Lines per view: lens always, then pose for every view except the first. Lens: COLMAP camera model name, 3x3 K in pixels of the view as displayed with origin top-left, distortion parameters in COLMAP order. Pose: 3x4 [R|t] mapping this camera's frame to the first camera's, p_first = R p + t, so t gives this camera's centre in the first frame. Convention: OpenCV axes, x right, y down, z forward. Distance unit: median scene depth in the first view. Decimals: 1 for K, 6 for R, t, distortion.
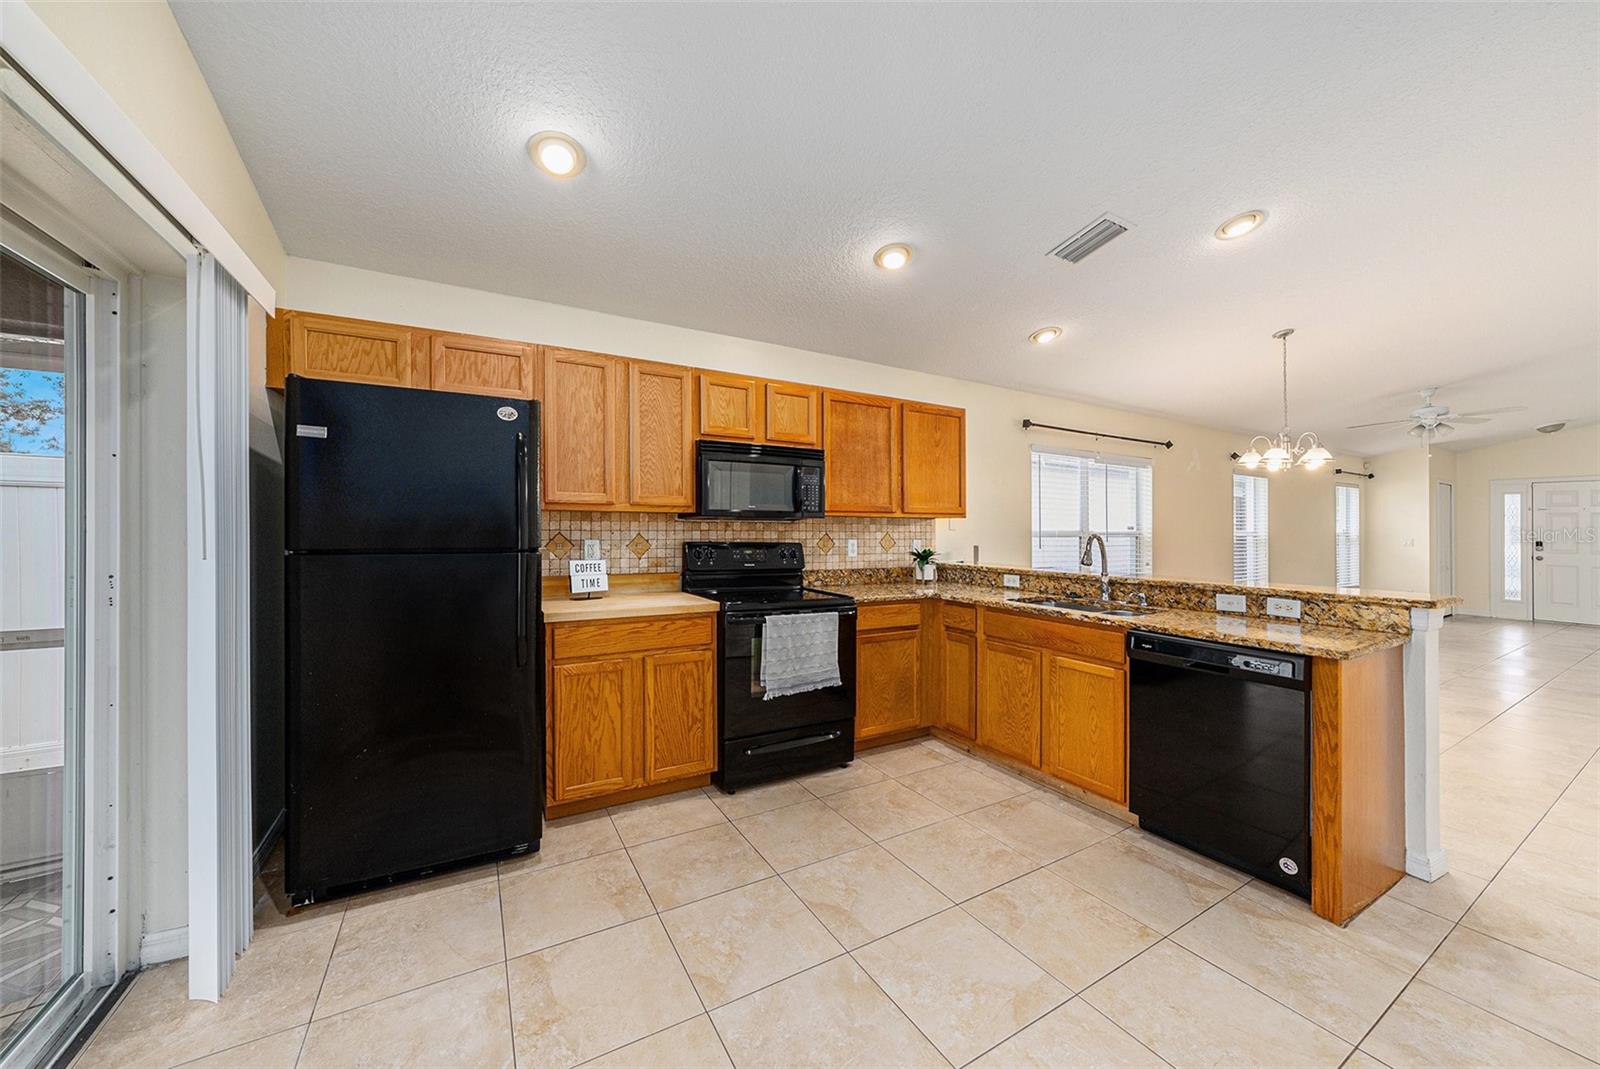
lens RADIAL K [[583.1, 0, 815.0], [0, 583.1, 530.4], [0, 0, 1]] dist [-0.023575, 0.003552]
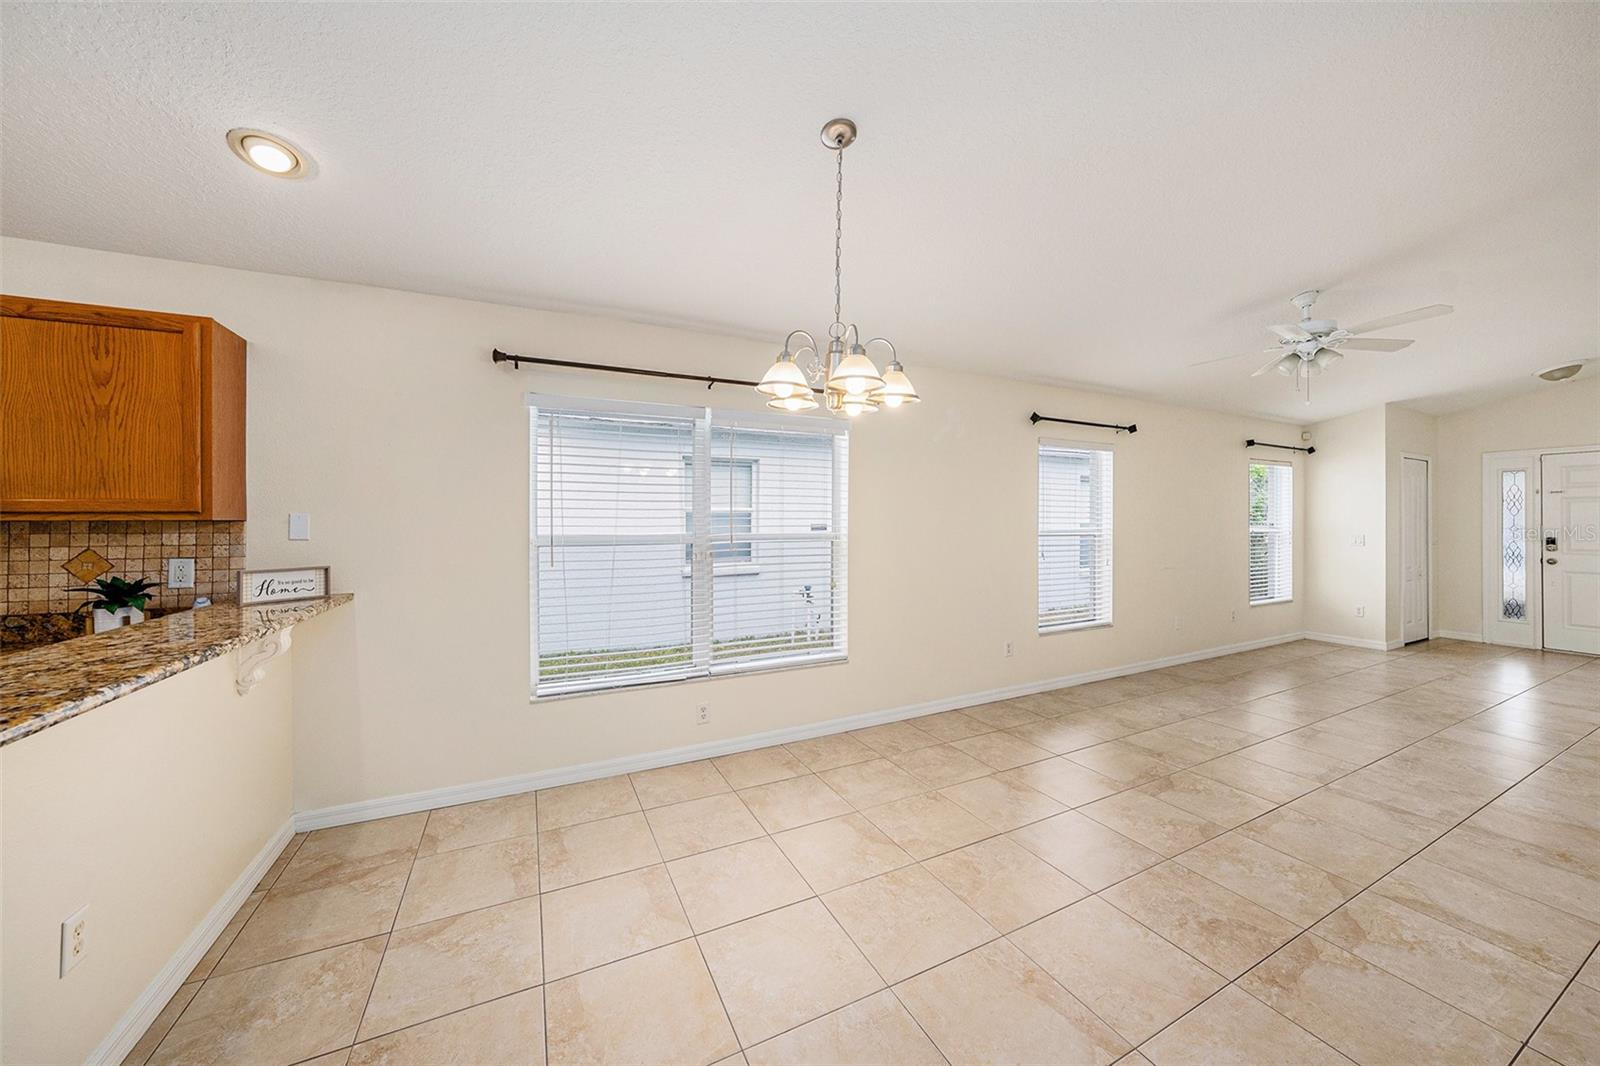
lens RADIAL K [[565.9, 0, 800.4], [0, 565.9, 531.8], [0, 0, 1]] dist [-0.019097, 0.001476]
pose [[0.997311, -0.012327, -0.072237, 0.863027], [0.012708, 0.999908, 0.004804, -0.005593], [0.072171, -0.005709, 0.997376, 0.545220]]
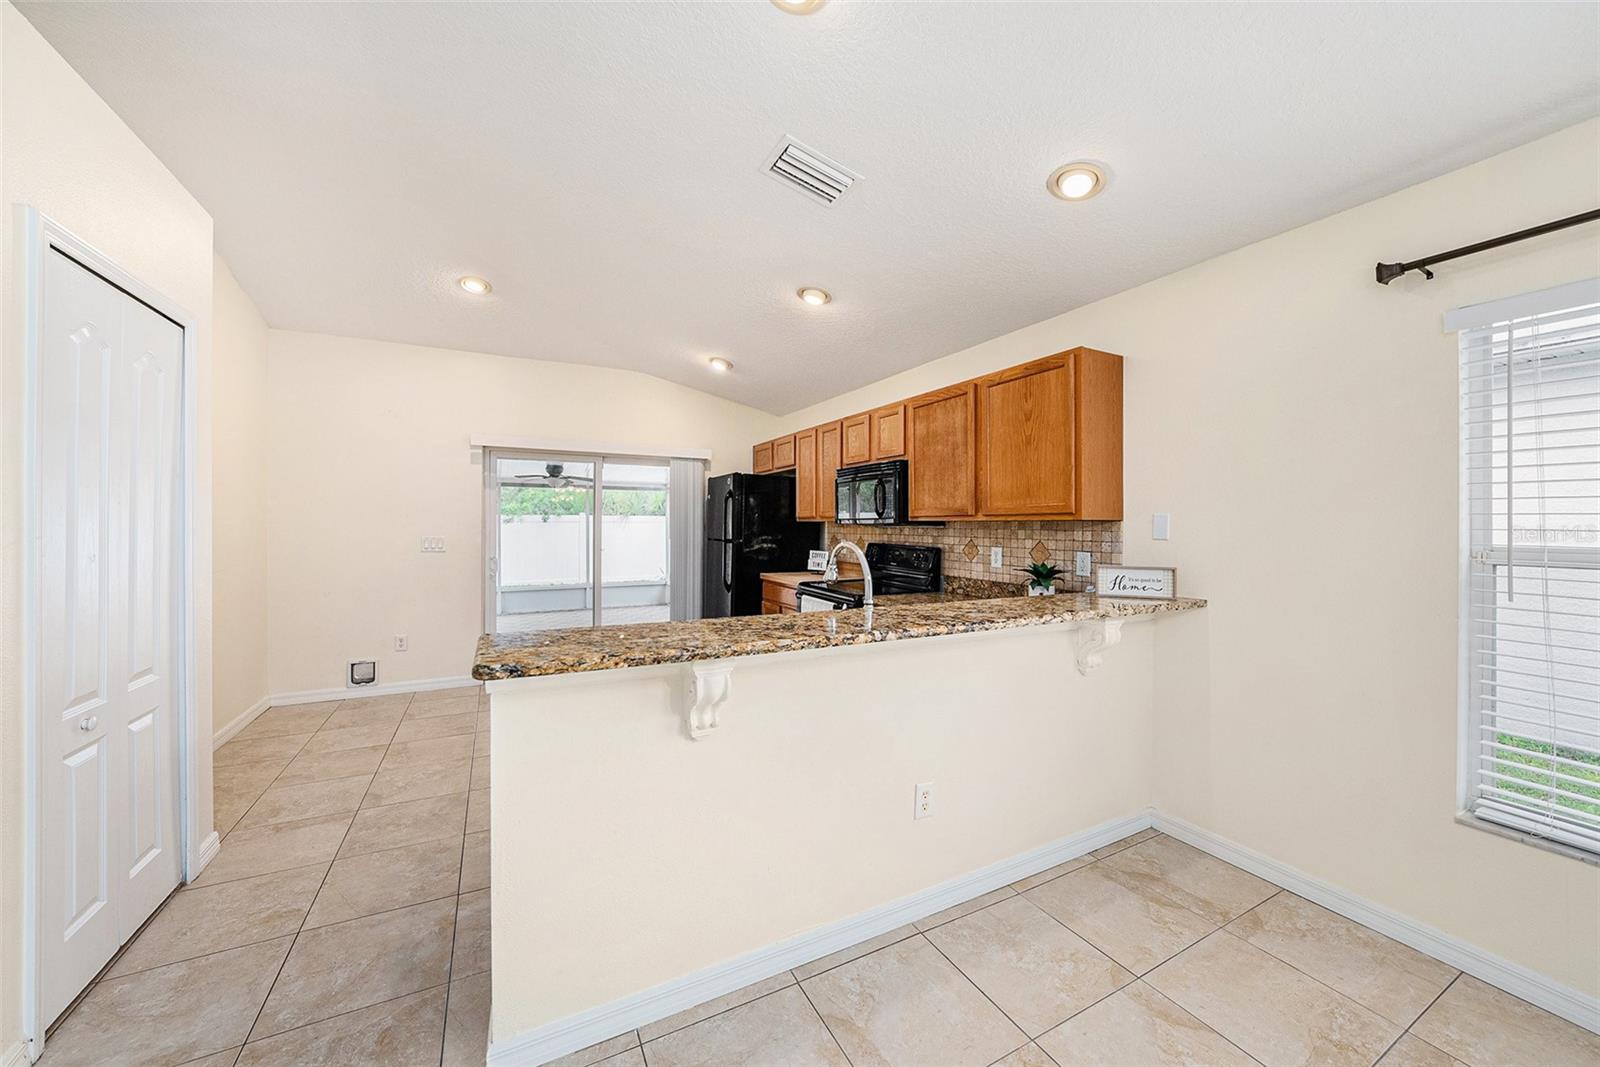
lens RADIAL K [[583.1, 0, 806.3], [0, 583.1, 529.8], [0, 0, 1]] dist [-0.023575, 0.003552]
pose [[-0.048369, -0.001896, -0.998828, 0.927598], [-0.014923, 0.999888, -0.001175, -0.004942], [0.998718, 0.014849, -0.048392, 0.756192]]
